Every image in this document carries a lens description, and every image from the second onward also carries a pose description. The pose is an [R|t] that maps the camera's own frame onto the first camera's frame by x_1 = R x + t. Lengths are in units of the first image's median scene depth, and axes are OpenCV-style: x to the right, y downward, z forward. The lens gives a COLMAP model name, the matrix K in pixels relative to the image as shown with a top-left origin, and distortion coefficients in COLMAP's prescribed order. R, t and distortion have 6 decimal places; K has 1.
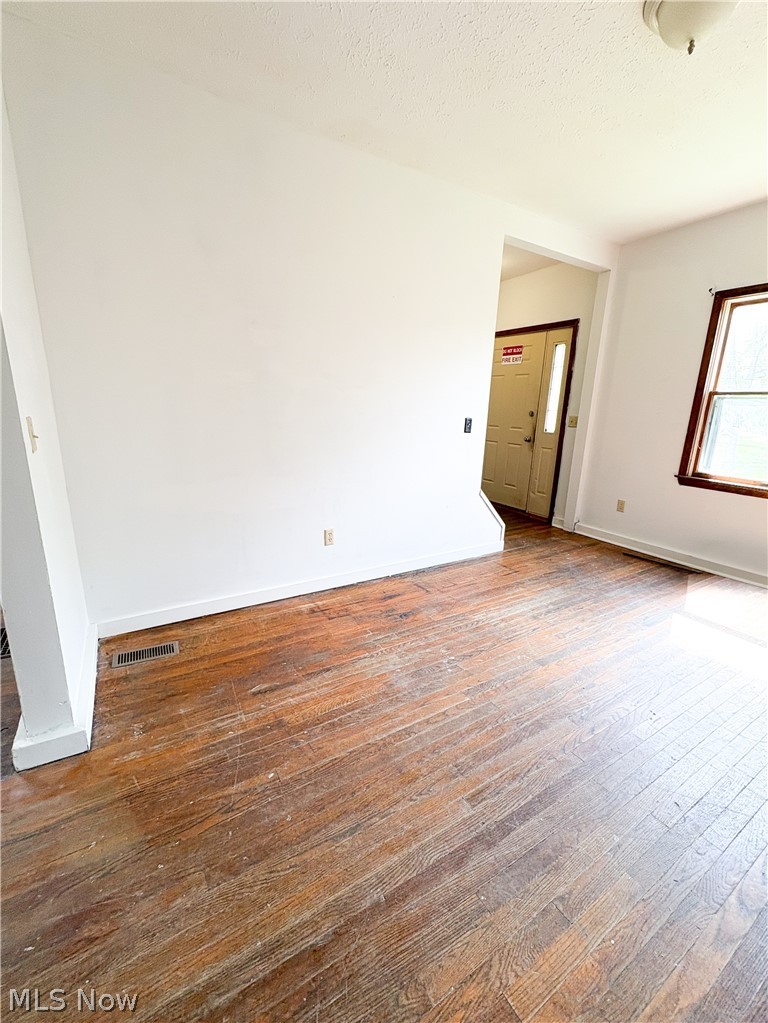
lens RADIAL K [[413.7, 0, 386.4], [0, 413.7, 511.0], [0, 0, 1]] dist [-0.003206, 0.000395]
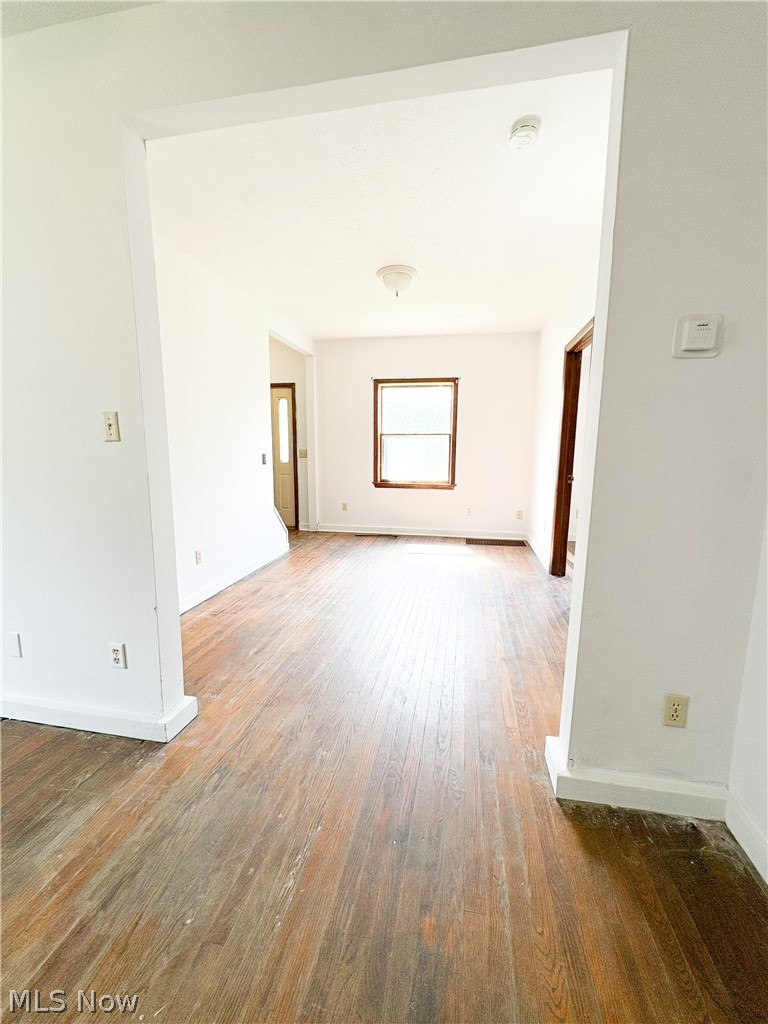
lens RADIAL K [[411.8, 0, 385.3], [0, 411.8, 510.6], [0, 0, 1]] dist [0.000030, -0.000320]
pose [[0.671377, -0.139226, 0.727921, -0.626942], [0.197677, 0.980254, 0.005167, 0.034040], [-0.714267, 0.140425, 0.685641, -0.208101]]
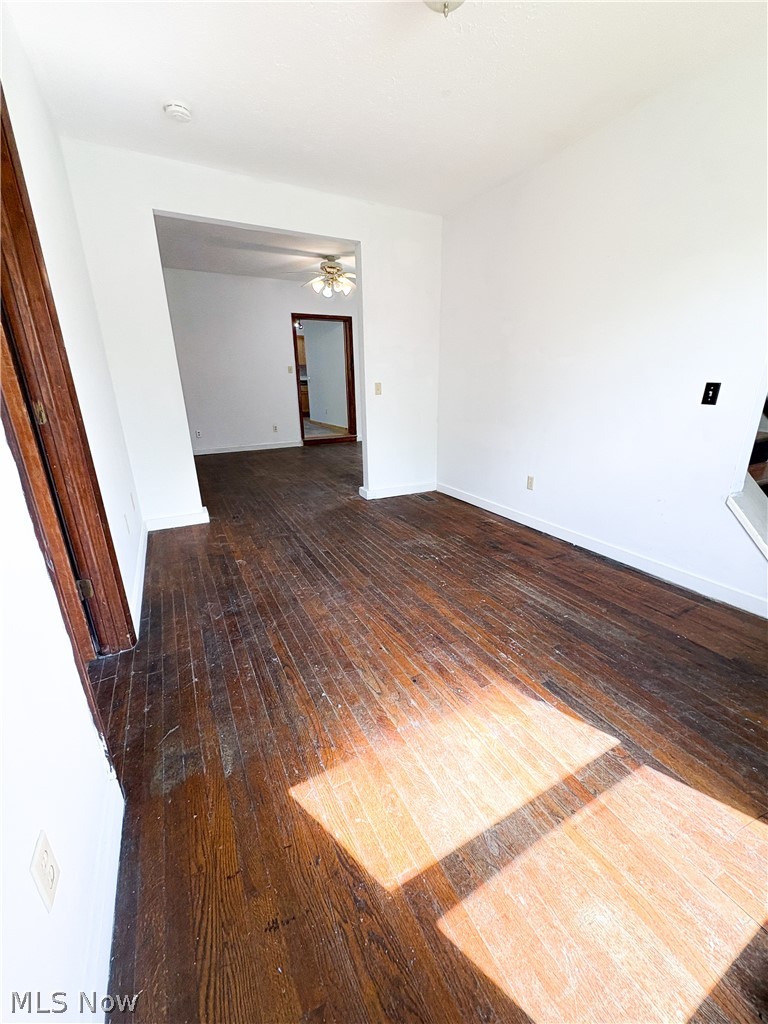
lens RADIAL K [[407.1, 0, 384.8], [0, 407.1, 511.8], [0, 0, 1]] dist [-0.003440, 0.000440]
pose [[-0.062127, 0.282748, -0.957180, 1.087038], [-0.234042, 0.928165, 0.289368, -0.107189], [0.970239, 0.241998, 0.008511, 0.596913]]
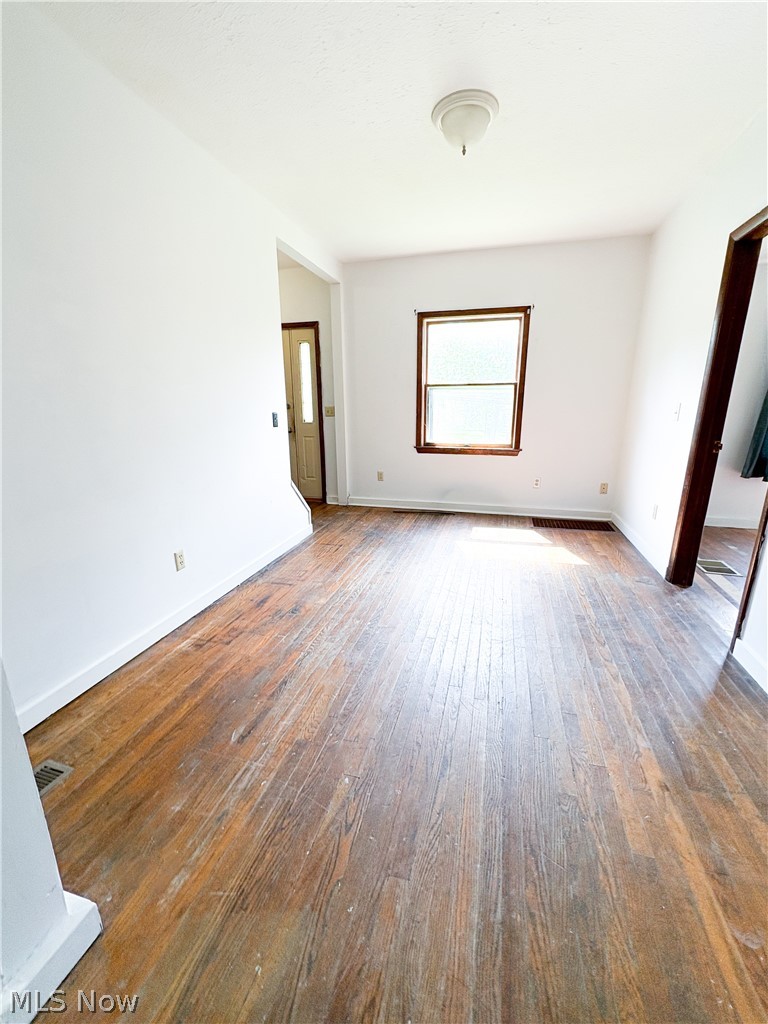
lens RADIAL K [[407.1, 0, 384.8], [0, 407.1, 511.8], [0, 0, 1]] dist [-0.003440, 0.000440]
pose [[0.731709, -0.211466, 0.647985, -0.356968], [0.197362, 0.975664, 0.095539, -0.031385], [-0.652419, 0.057981, 0.755637, 0.084730]]
